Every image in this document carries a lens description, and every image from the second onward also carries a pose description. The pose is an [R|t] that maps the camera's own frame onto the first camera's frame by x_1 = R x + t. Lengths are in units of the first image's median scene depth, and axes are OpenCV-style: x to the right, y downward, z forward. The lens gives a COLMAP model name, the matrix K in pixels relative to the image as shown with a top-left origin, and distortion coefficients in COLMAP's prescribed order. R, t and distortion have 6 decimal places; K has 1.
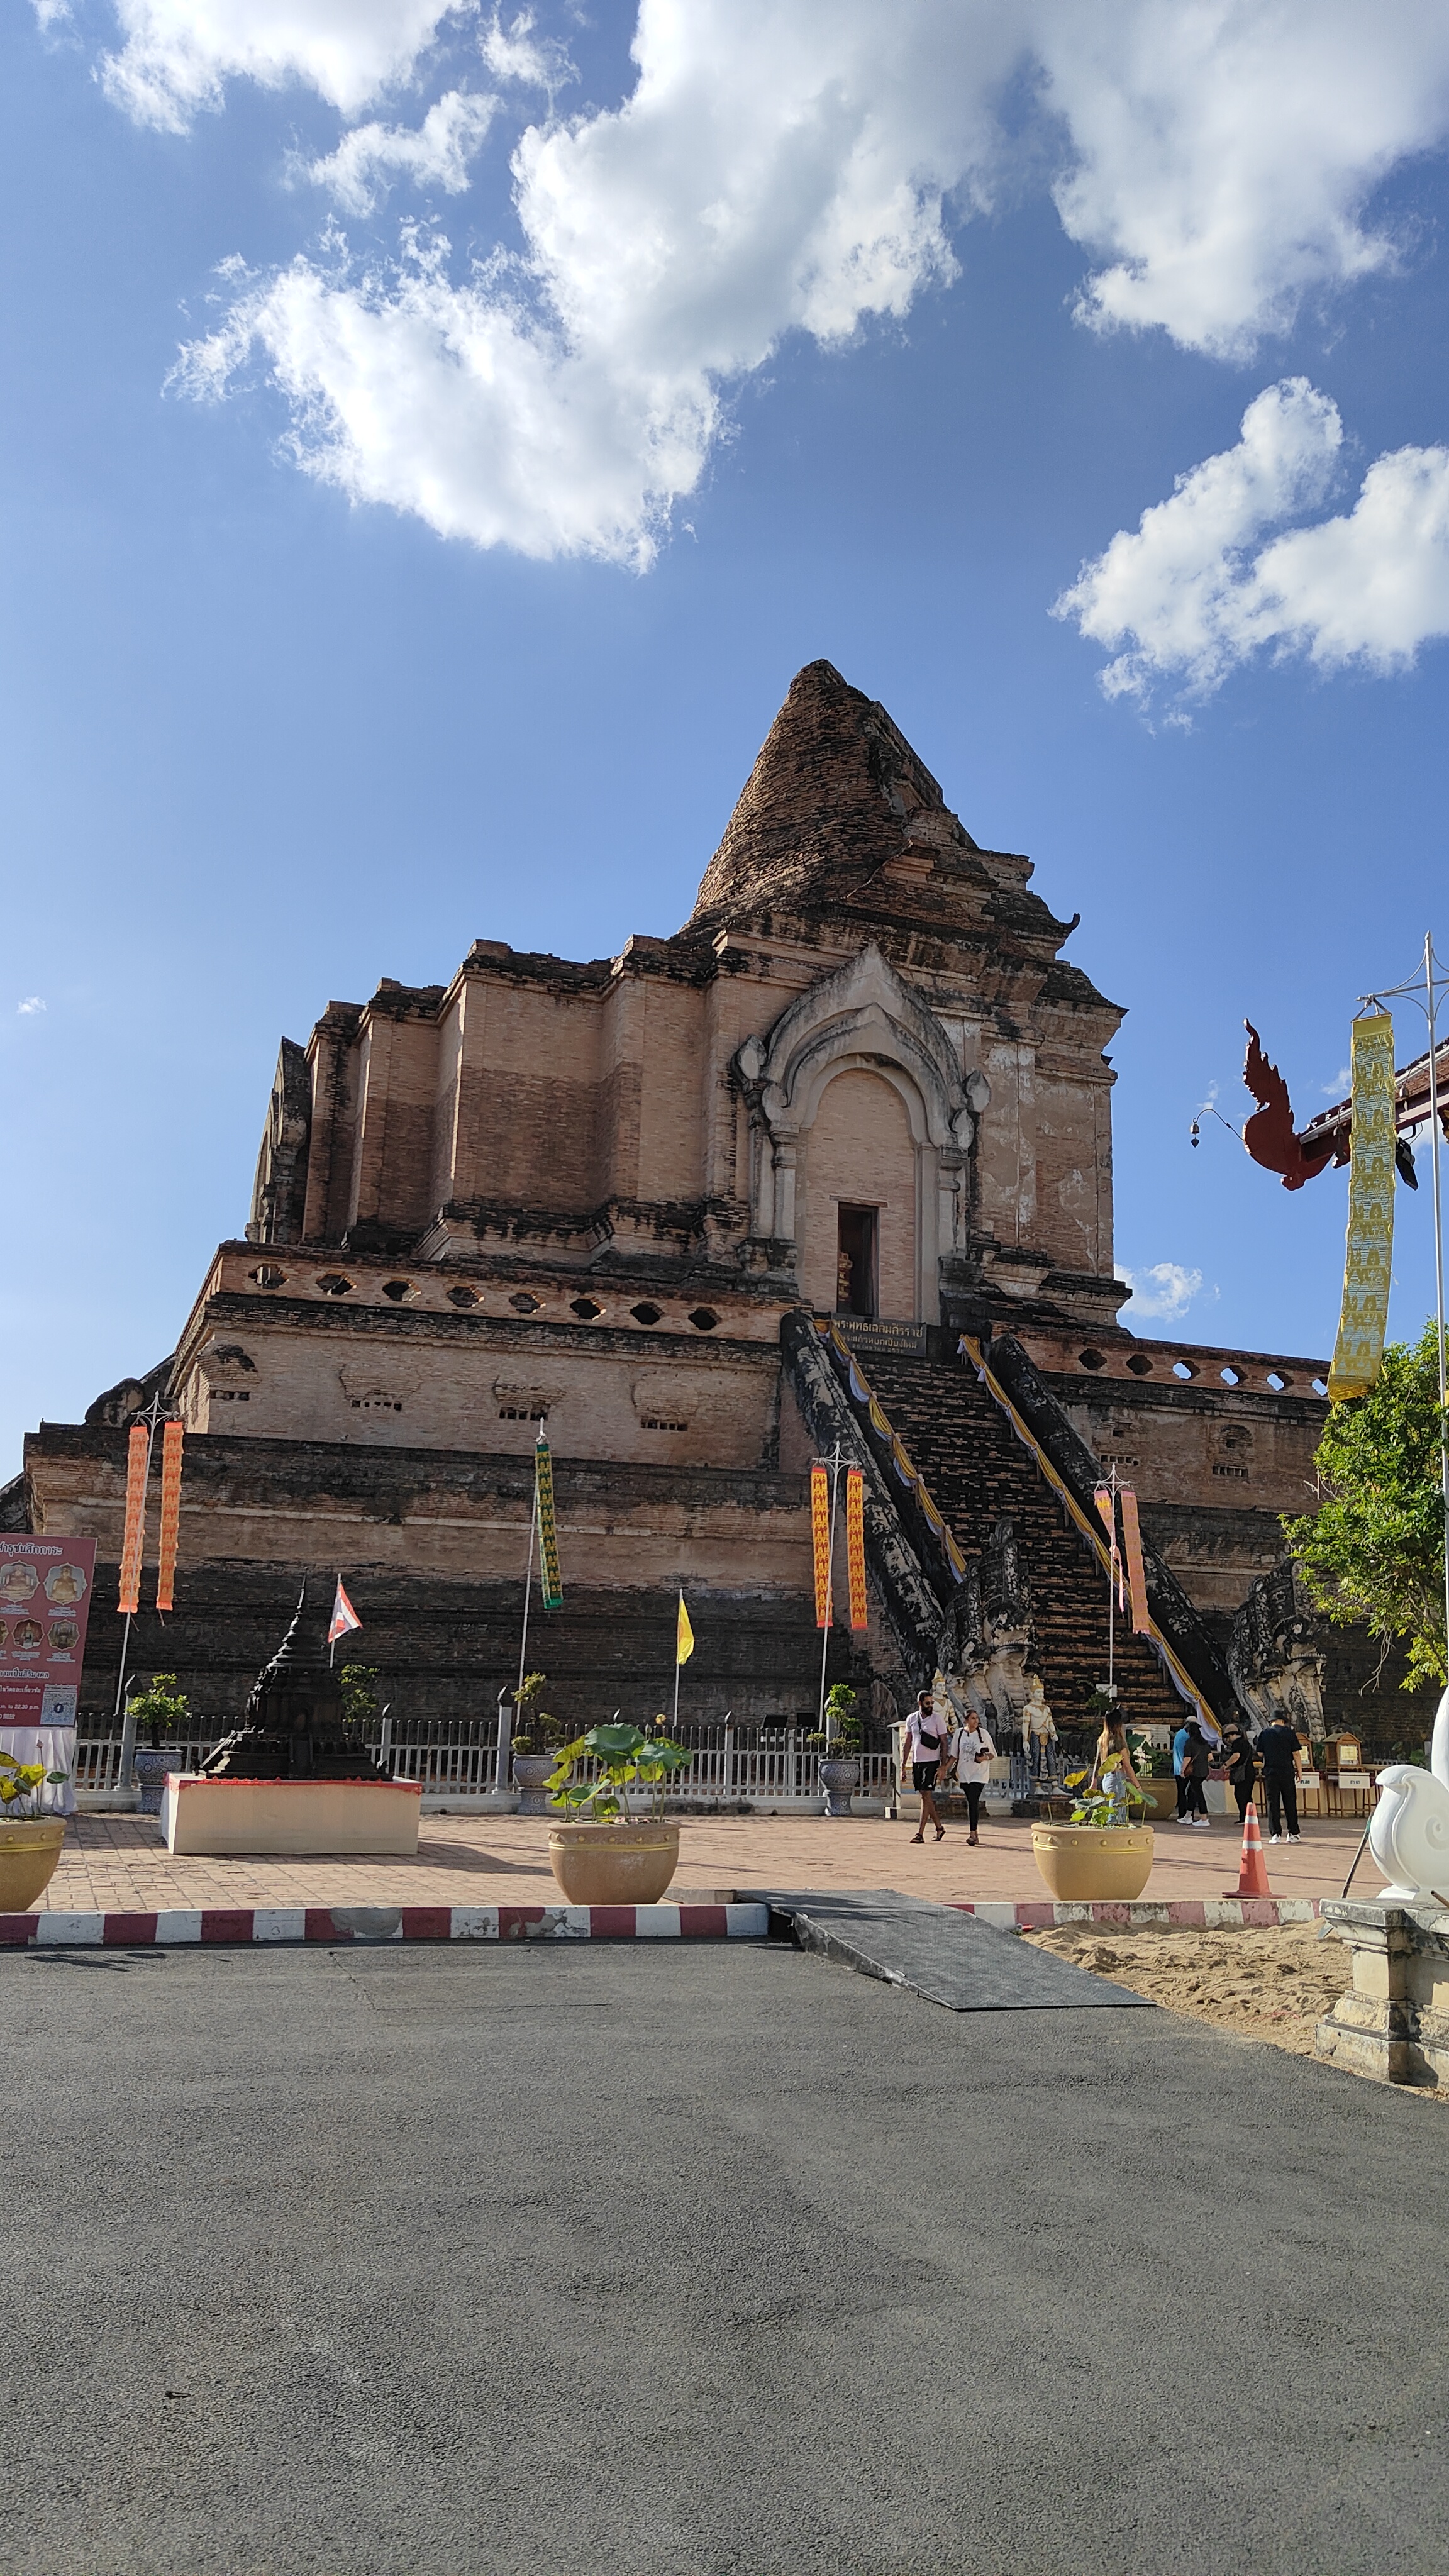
lens RADIAL K [[1835.3, 0, 717.5], [0, 1835.3, 1287.6], [0, 0, 1]] dist [0.012397, -0.006060]
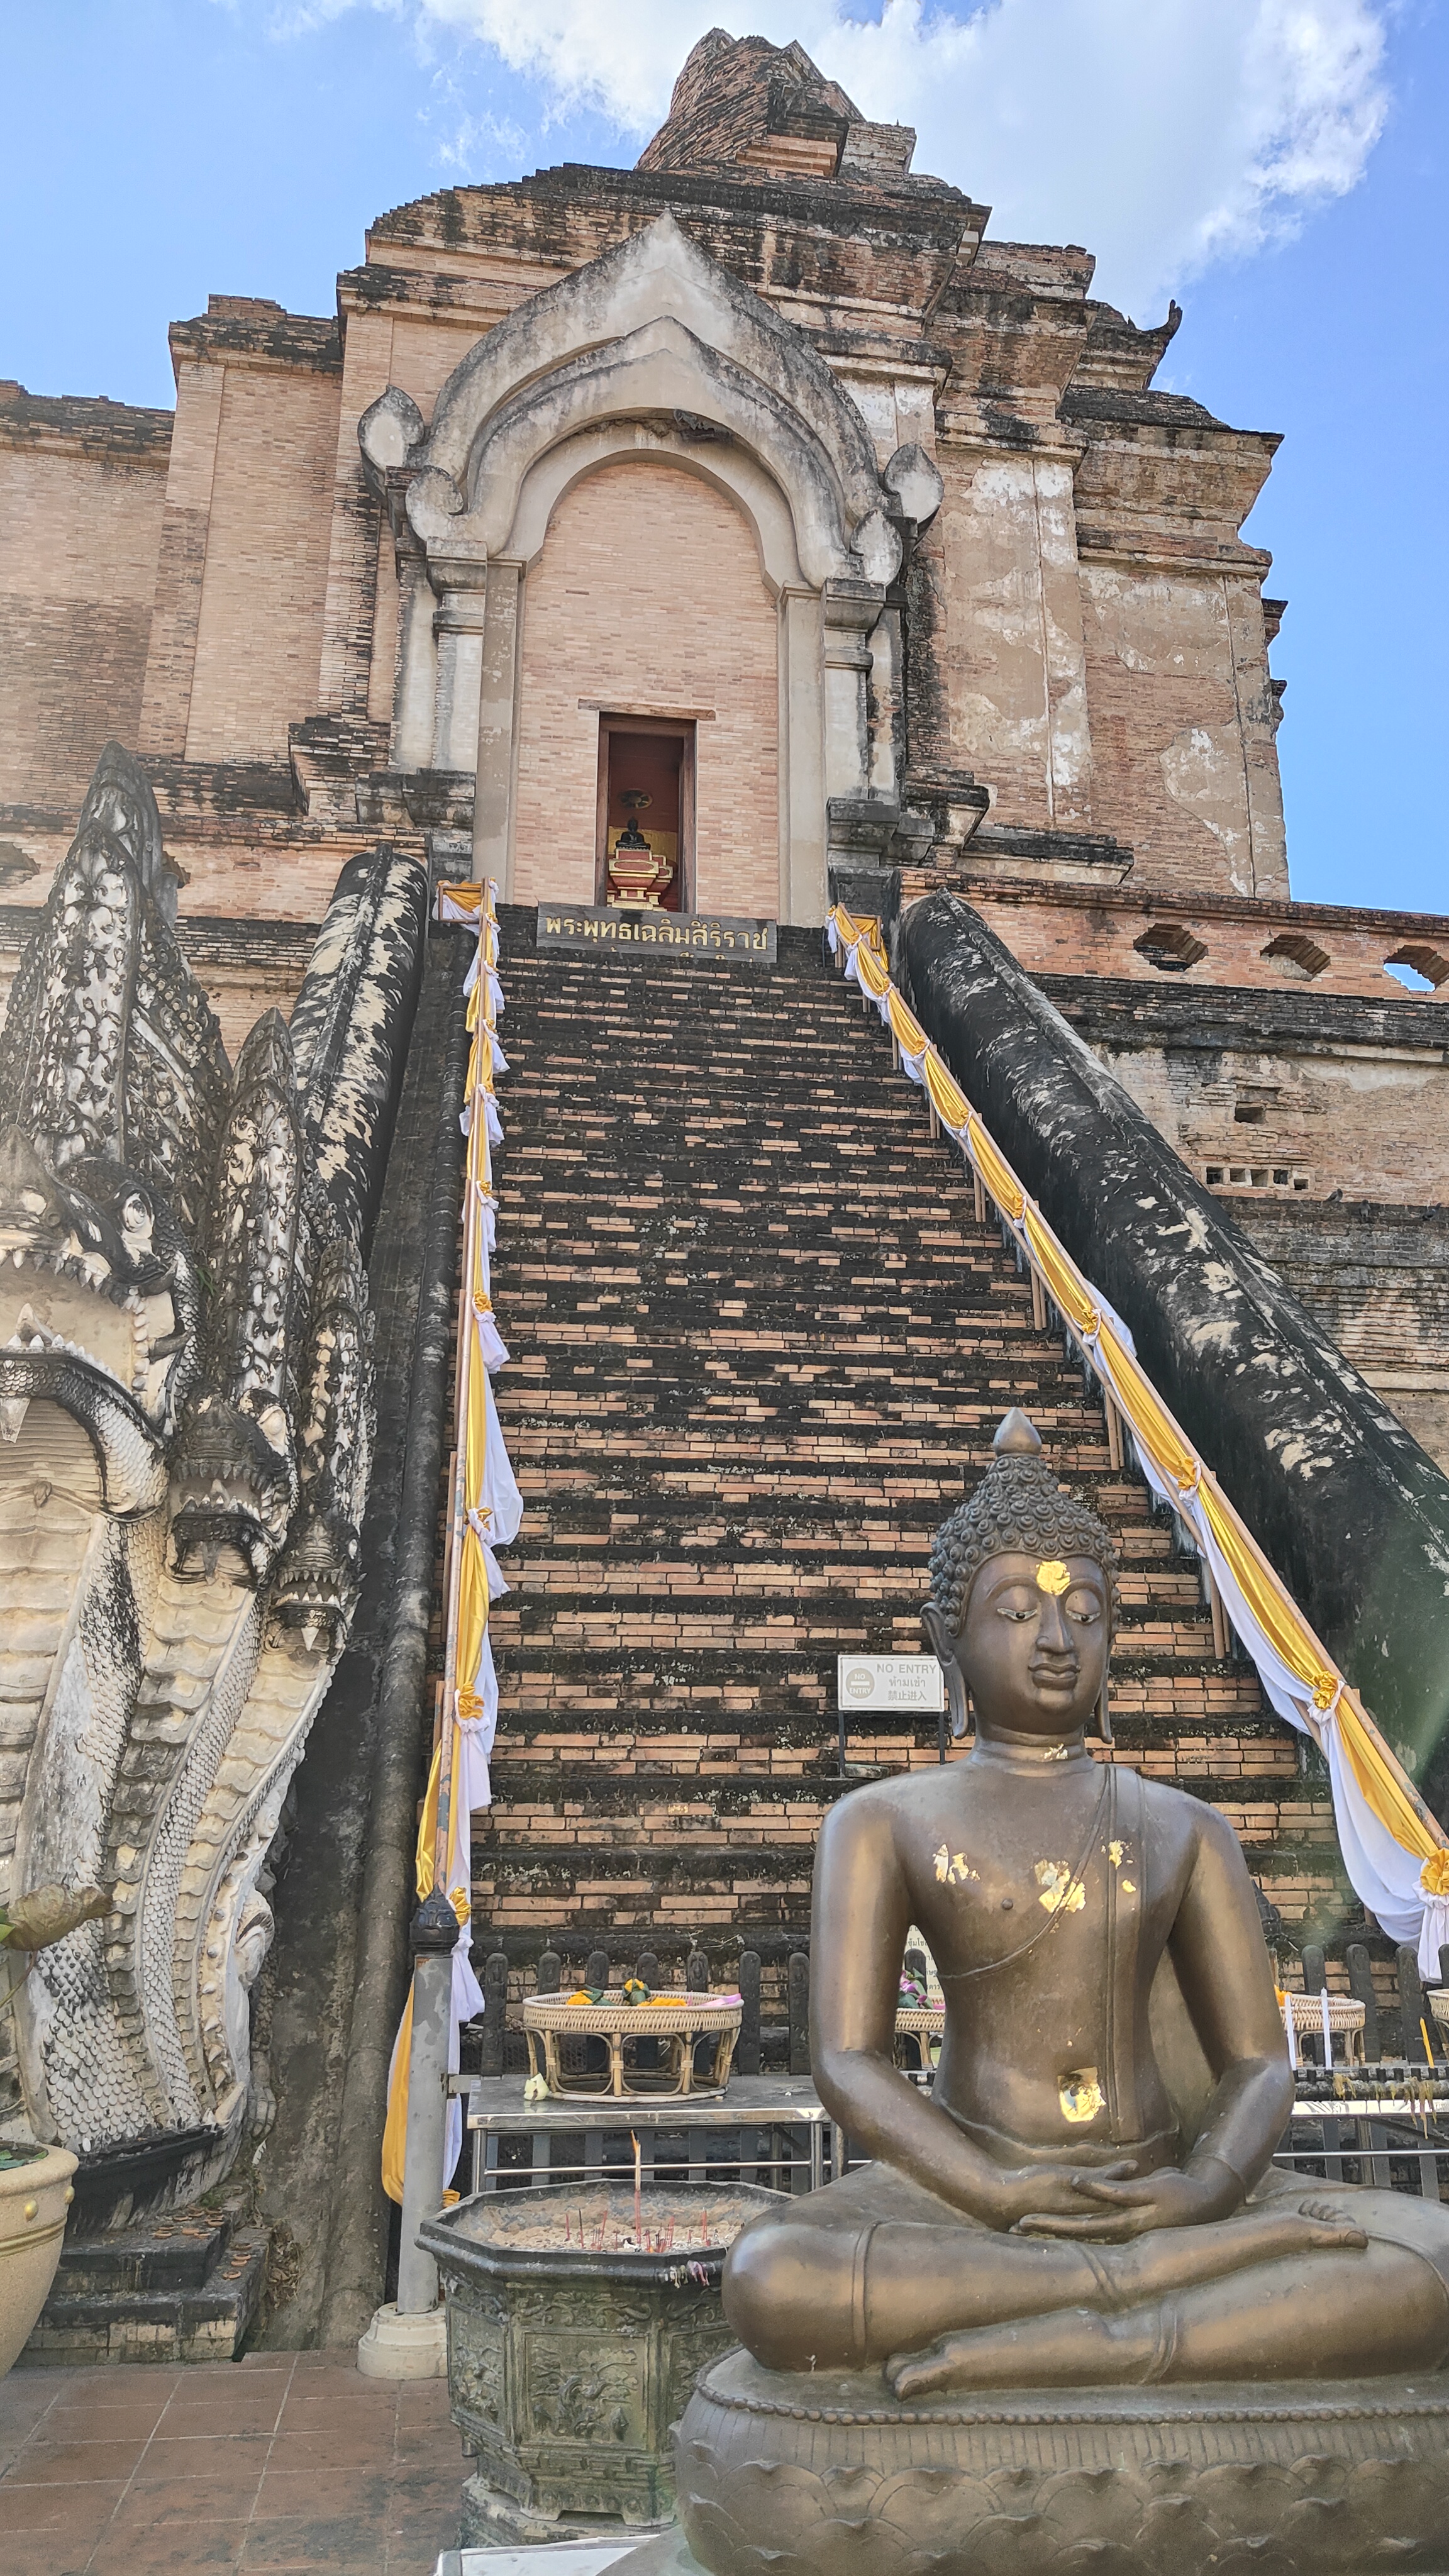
lens RADIAL K [[1835.3, 0, 734.4], [0, 1835.3, 1290.2], [0, 0, 1]] dist [0.012397, -0.006060]
pose [[0.979655, -0.087982, -0.180373, 0.167121], [0.076398, 0.994603, -0.070207, 0.131383], [0.185576, 0.054999, 0.981089, 0.548895]]
